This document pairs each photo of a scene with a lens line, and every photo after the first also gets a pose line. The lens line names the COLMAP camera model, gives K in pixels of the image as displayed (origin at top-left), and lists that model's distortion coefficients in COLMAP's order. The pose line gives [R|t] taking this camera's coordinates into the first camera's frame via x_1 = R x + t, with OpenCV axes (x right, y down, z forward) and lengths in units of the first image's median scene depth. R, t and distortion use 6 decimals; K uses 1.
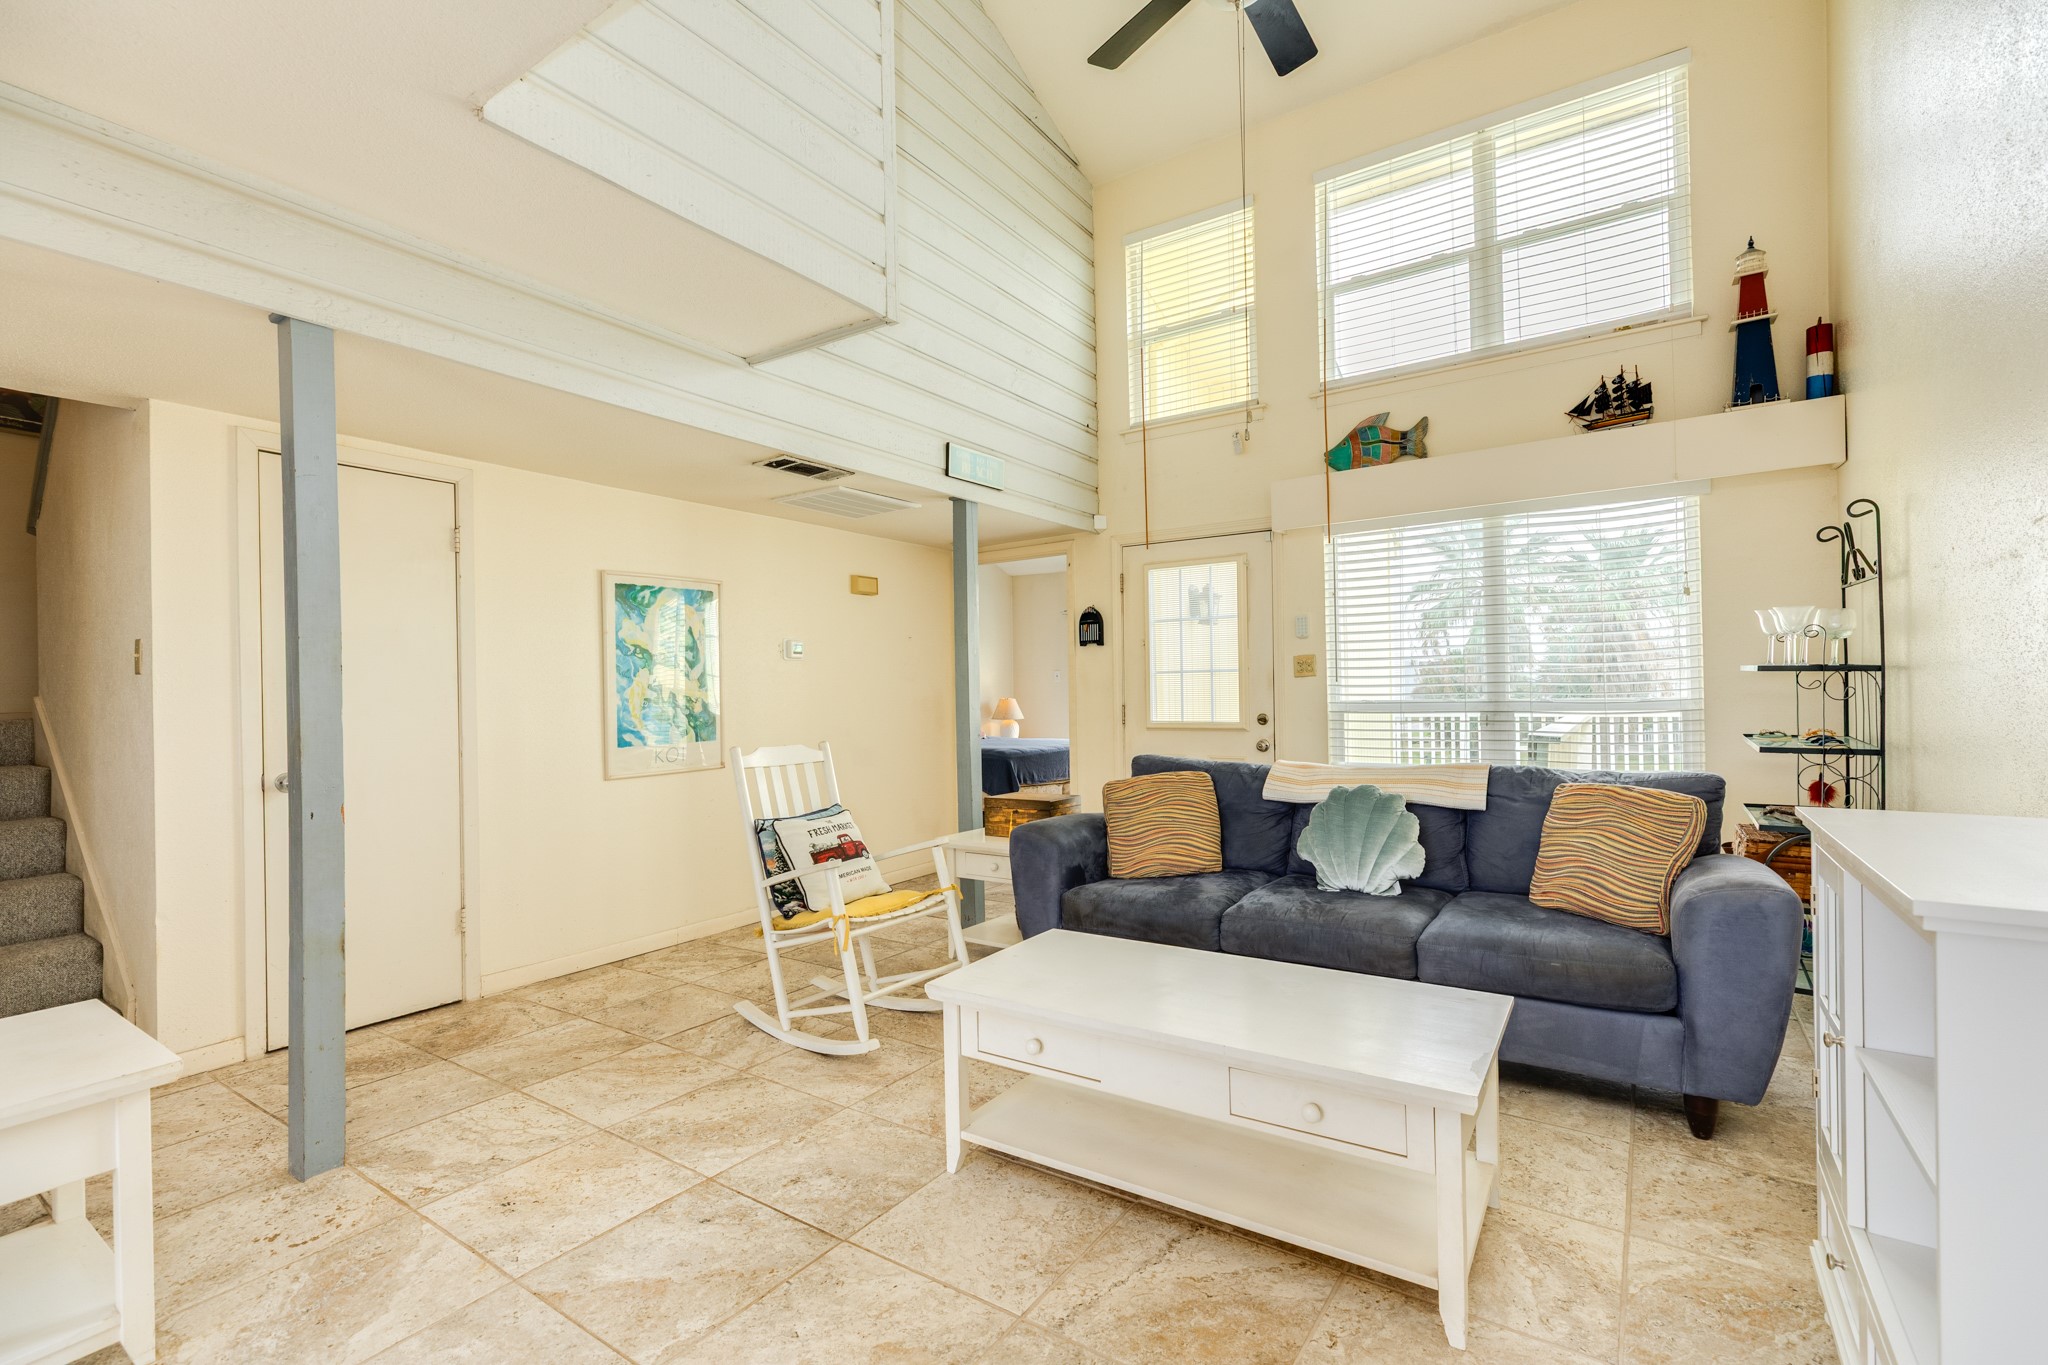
lens RADIAL K [[910.5, 0, 1022.4], [0, 910.5, 690.3], [0, 0, 1]] dist [0.006008, -0.000888]
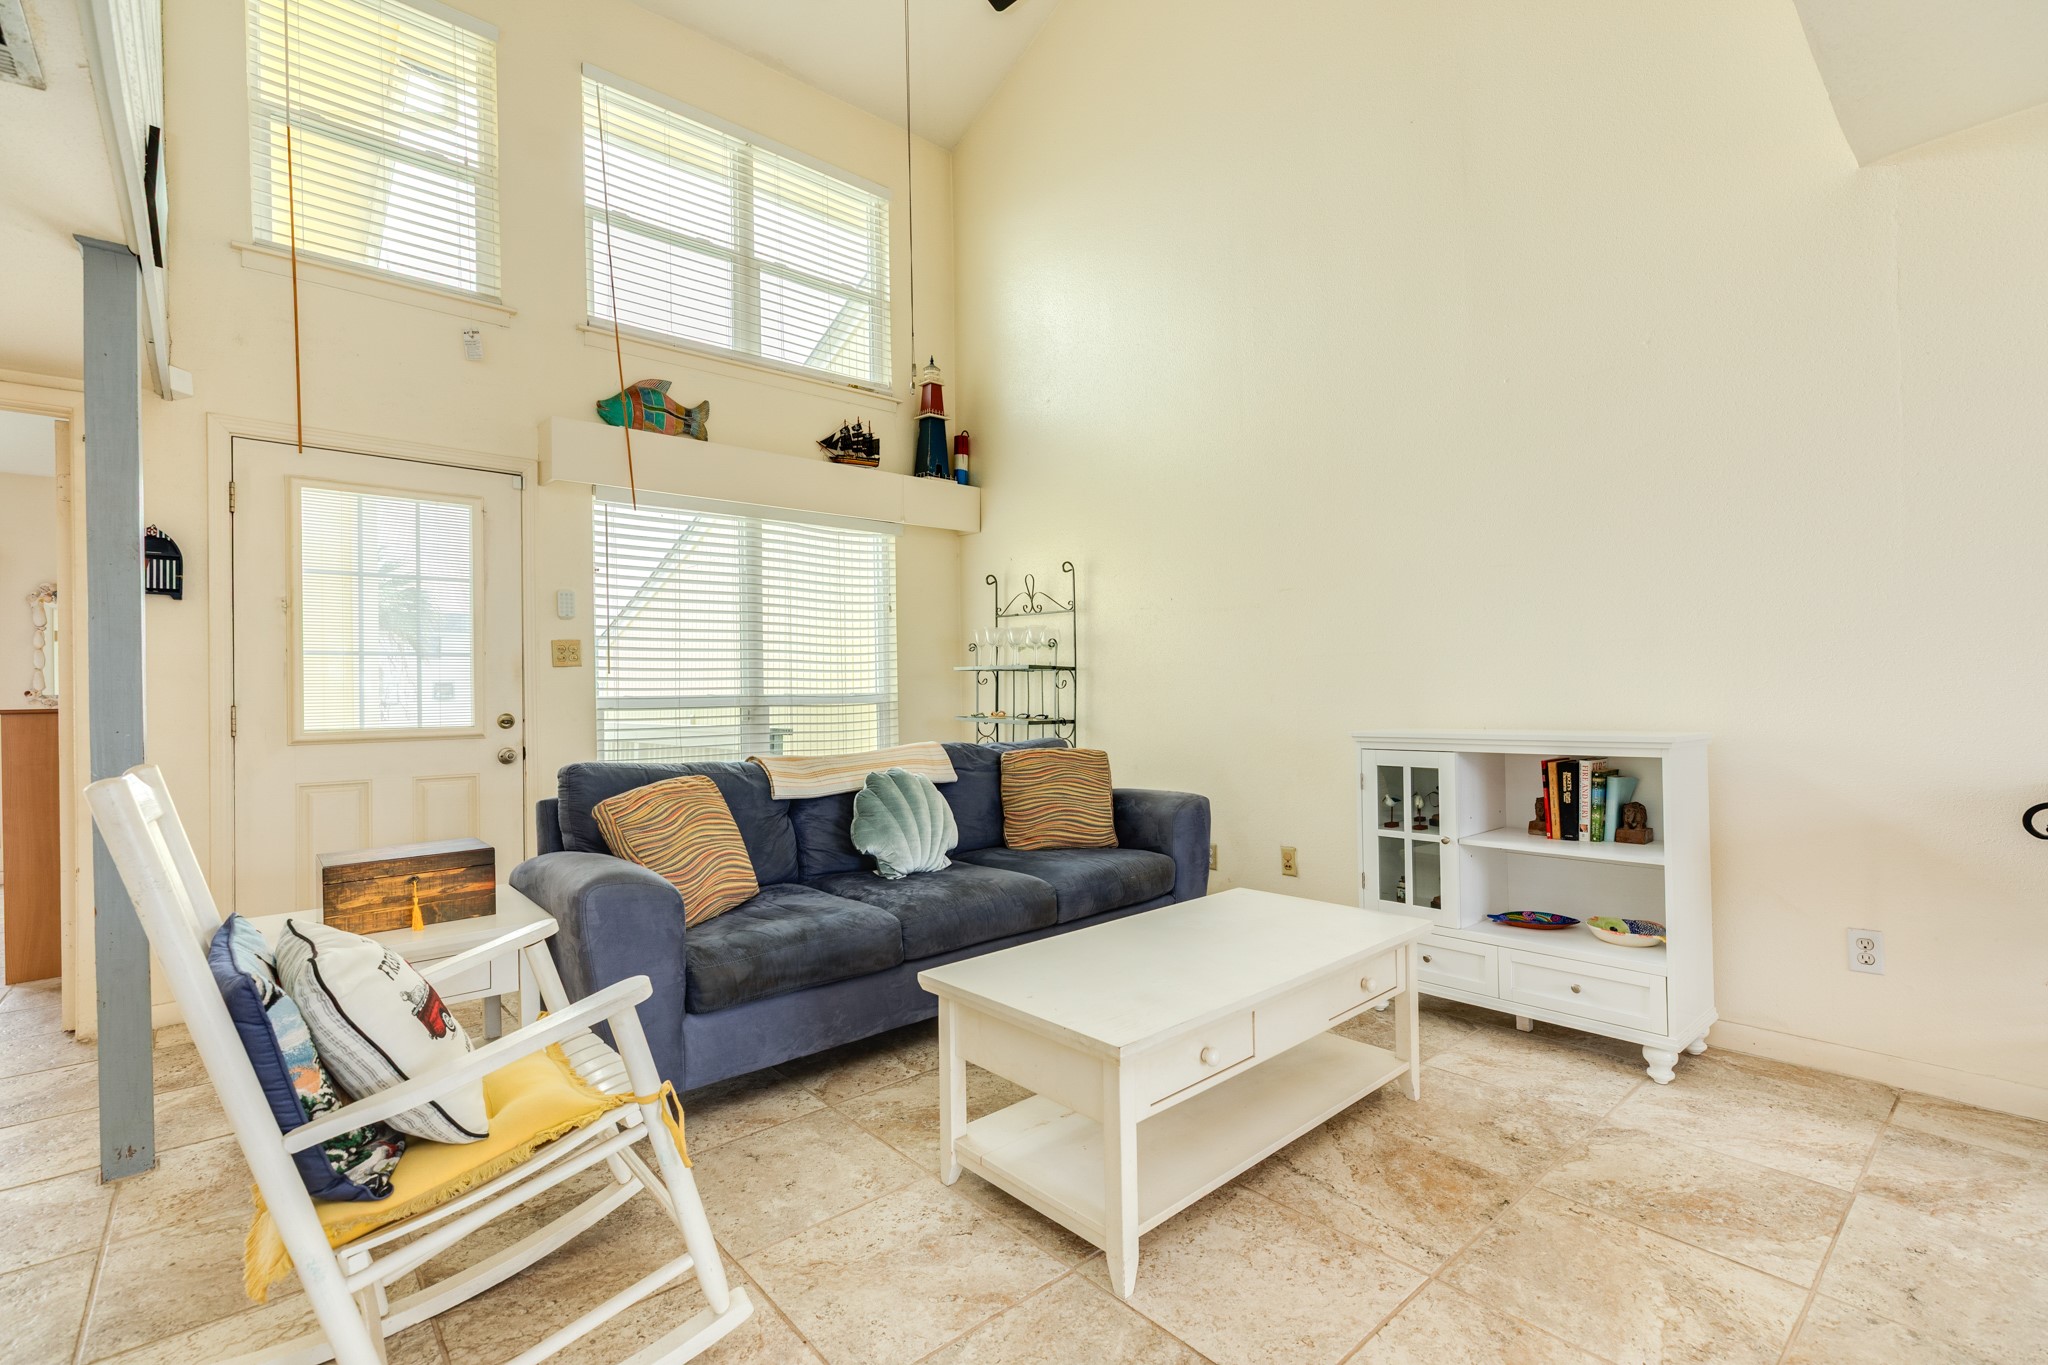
lens RADIAL K [[910.5, 0, 1022.4], [0, 910.5, 690.3], [0, 0, 1]] dist [0.006008, -0.000888]
pose [[0.258578, 0.016637, 0.965847, -0.433563], [0.009692, 0.999757, -0.019816, 0.031077], [-0.965942, 0.014484, 0.258353, 0.472348]]
